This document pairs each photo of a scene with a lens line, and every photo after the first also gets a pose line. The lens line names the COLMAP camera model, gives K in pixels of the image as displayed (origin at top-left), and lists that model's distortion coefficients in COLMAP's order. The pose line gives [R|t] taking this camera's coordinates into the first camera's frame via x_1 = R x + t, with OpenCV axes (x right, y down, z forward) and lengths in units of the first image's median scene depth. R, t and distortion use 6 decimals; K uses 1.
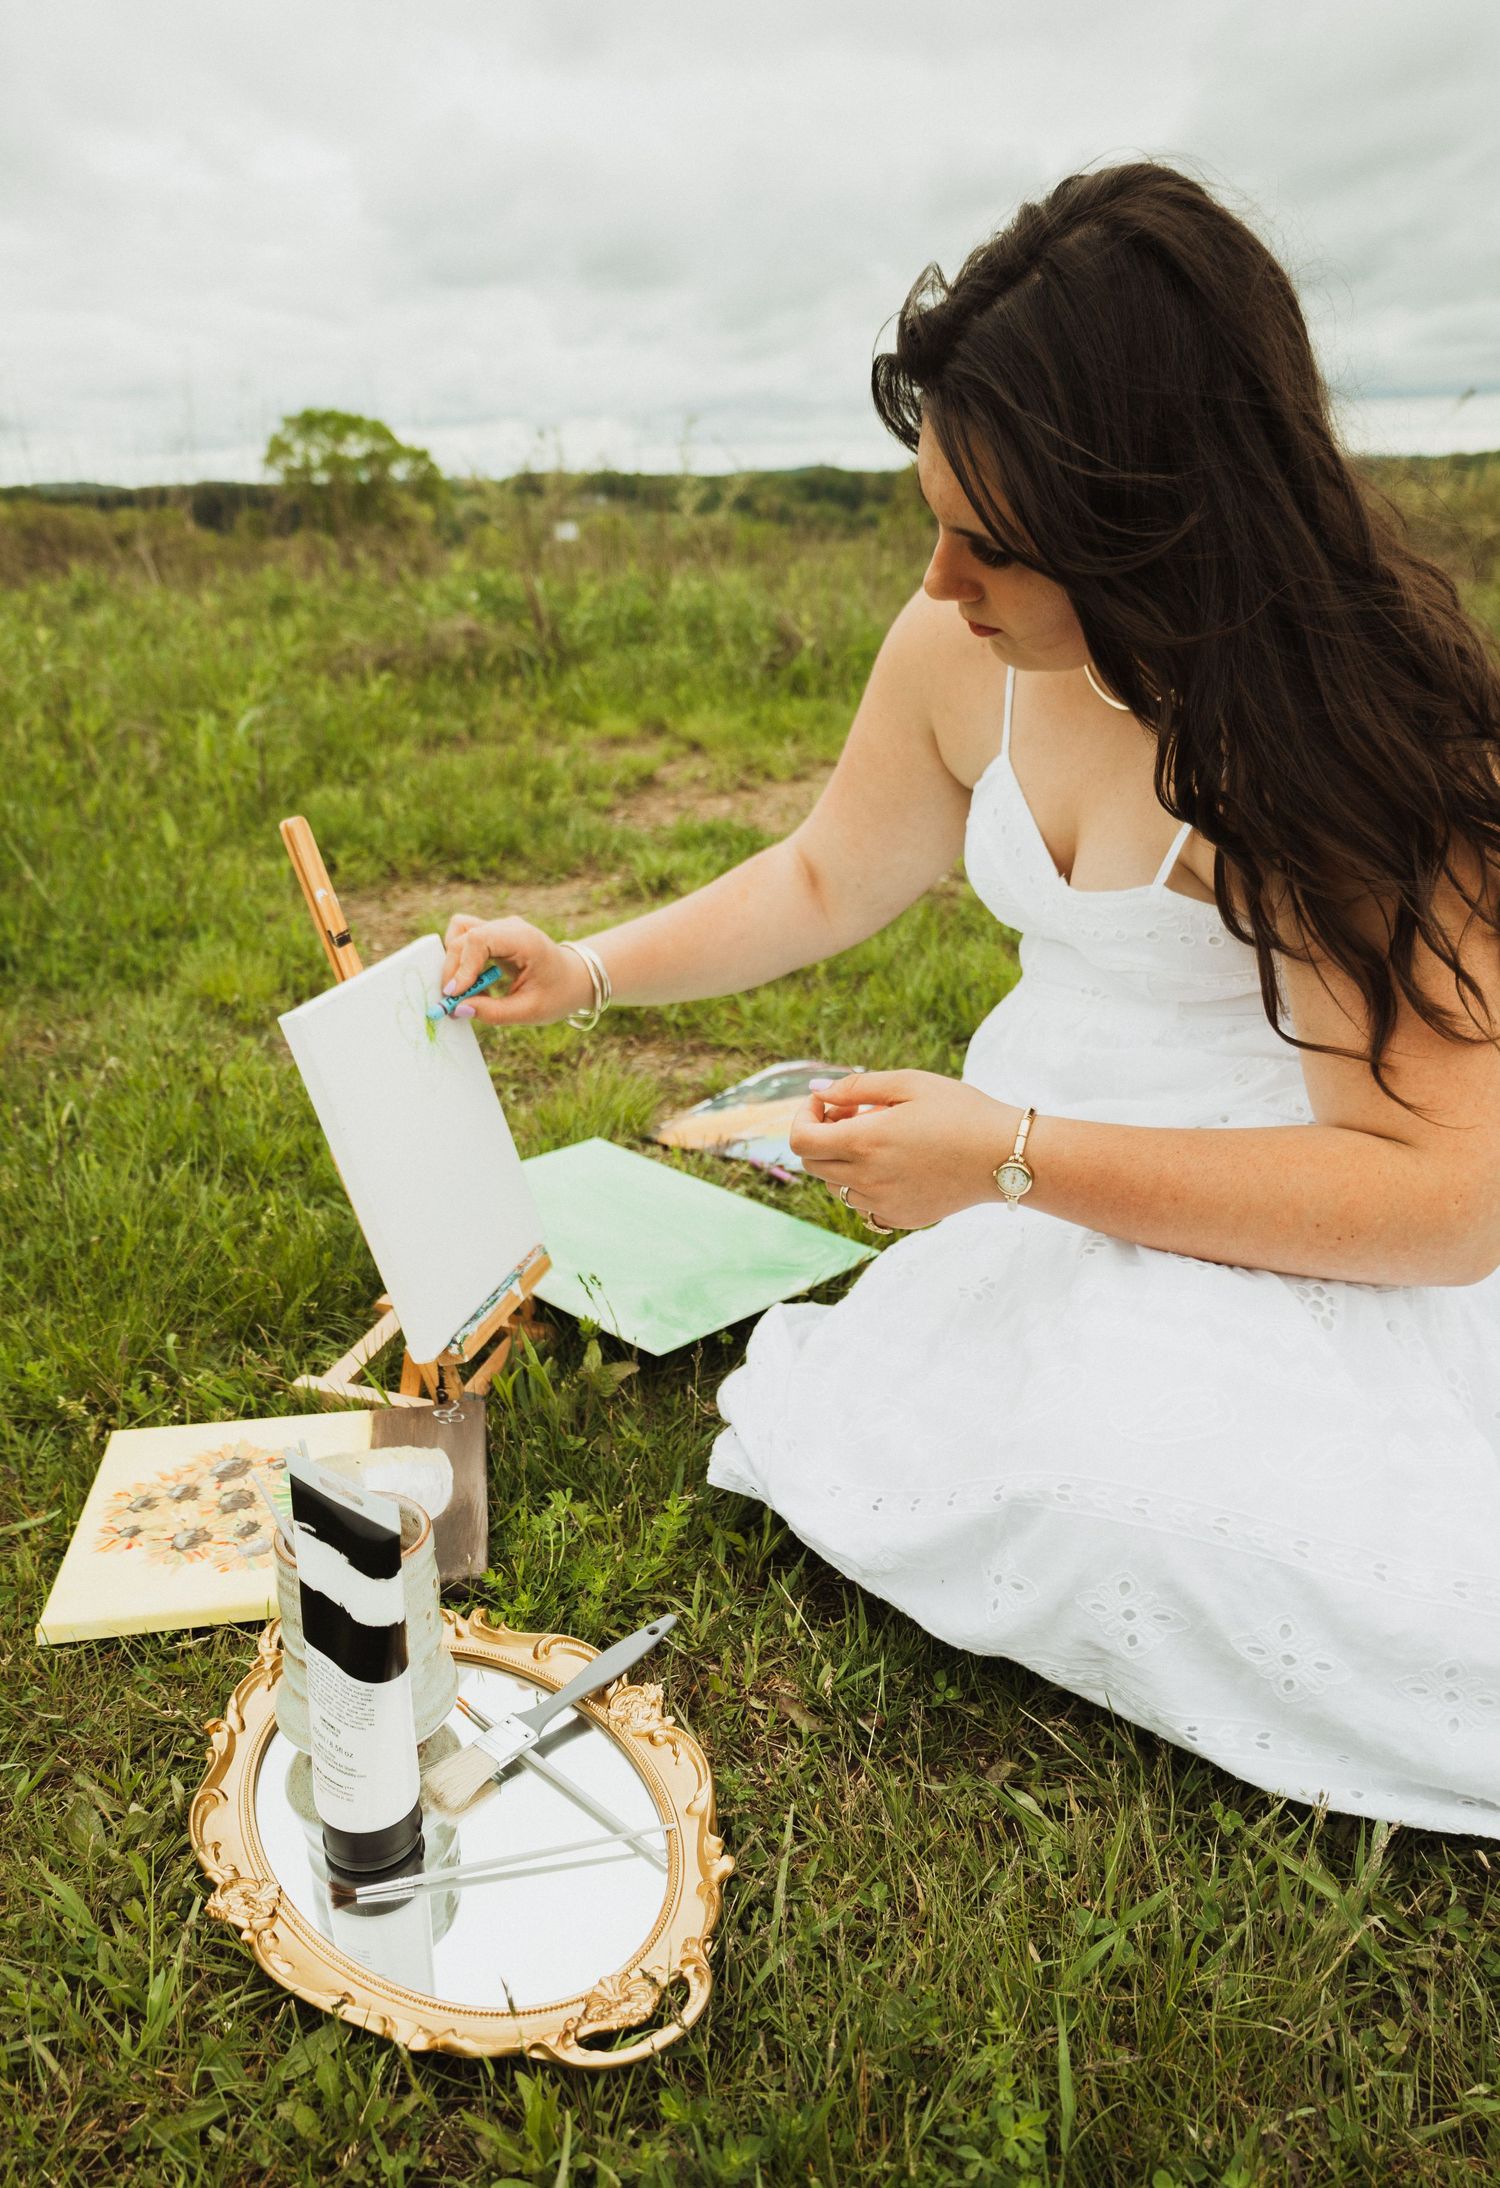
lens RADIAL K [[1593.8, 0, 733.2], [0, 1593.8, 1136.2], [0, 0, 1]] dist [0.005017, -0.007933]
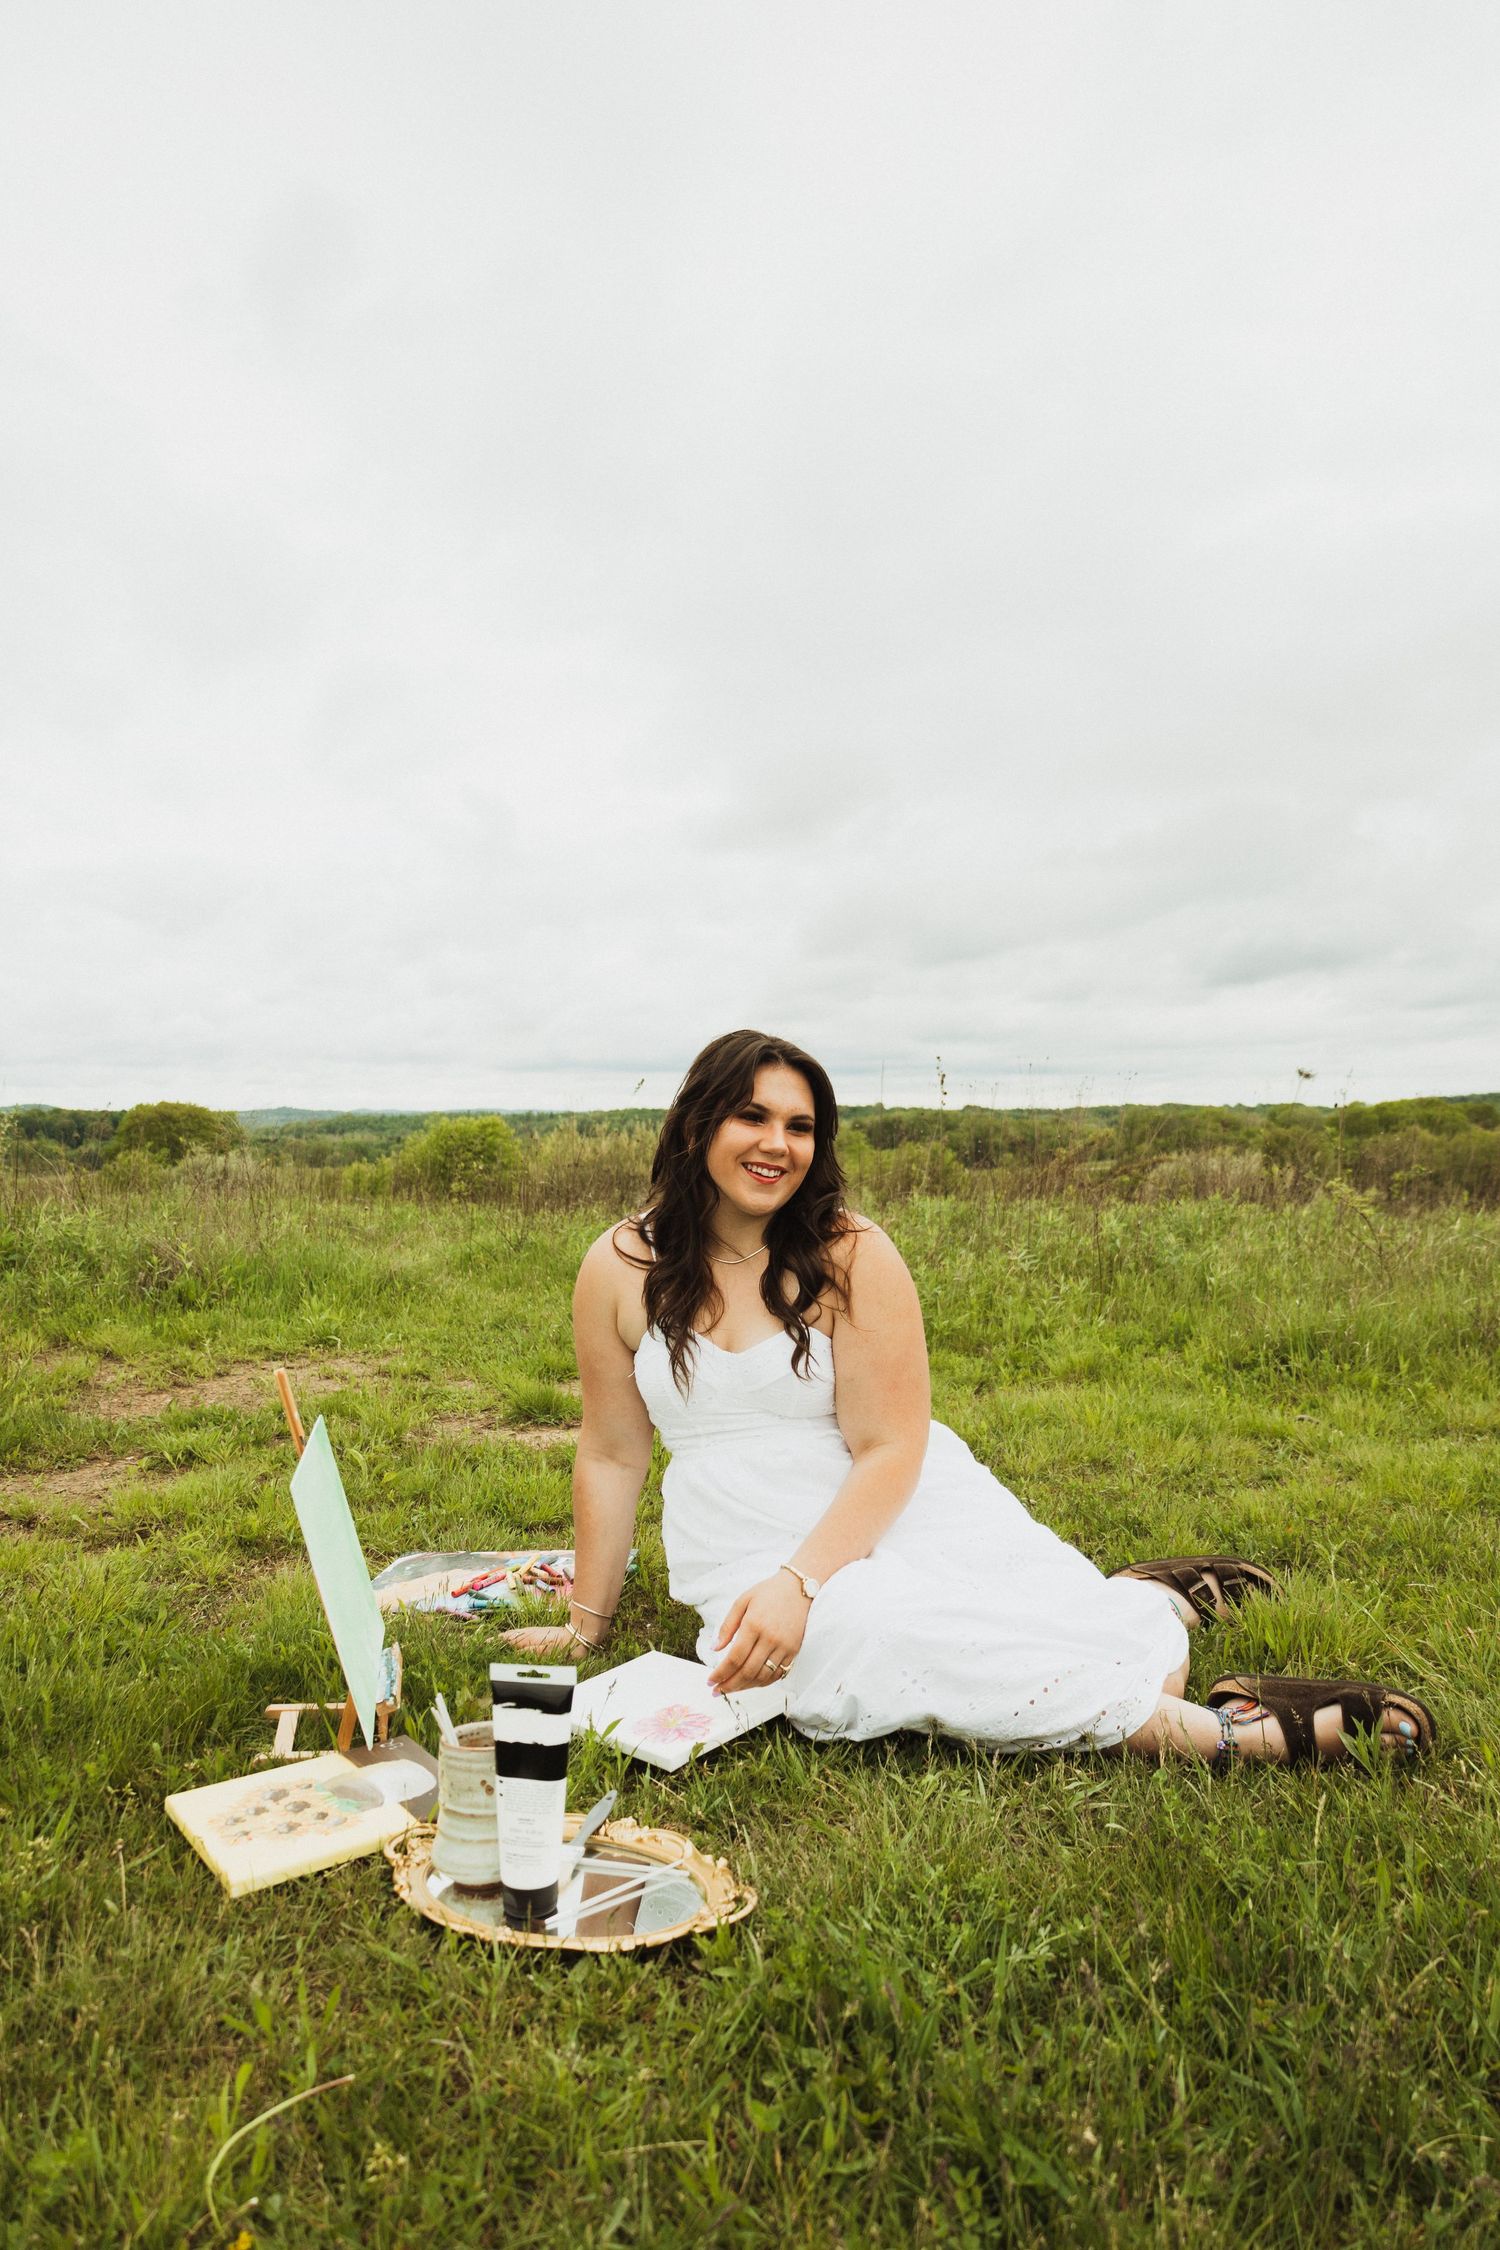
lens RADIAL K [[1544.2, 0, 753.2], [0, 1544.2, 1121.4], [0, 0, 1]] dist [0.011562, -0.009786]
pose [[0.874487, 0.014703, 0.484826, -0.163302], [0.170576, 0.926373, -0.335763, 0.048321], [-0.454066, 0.376320, 0.807593, -0.154814]]
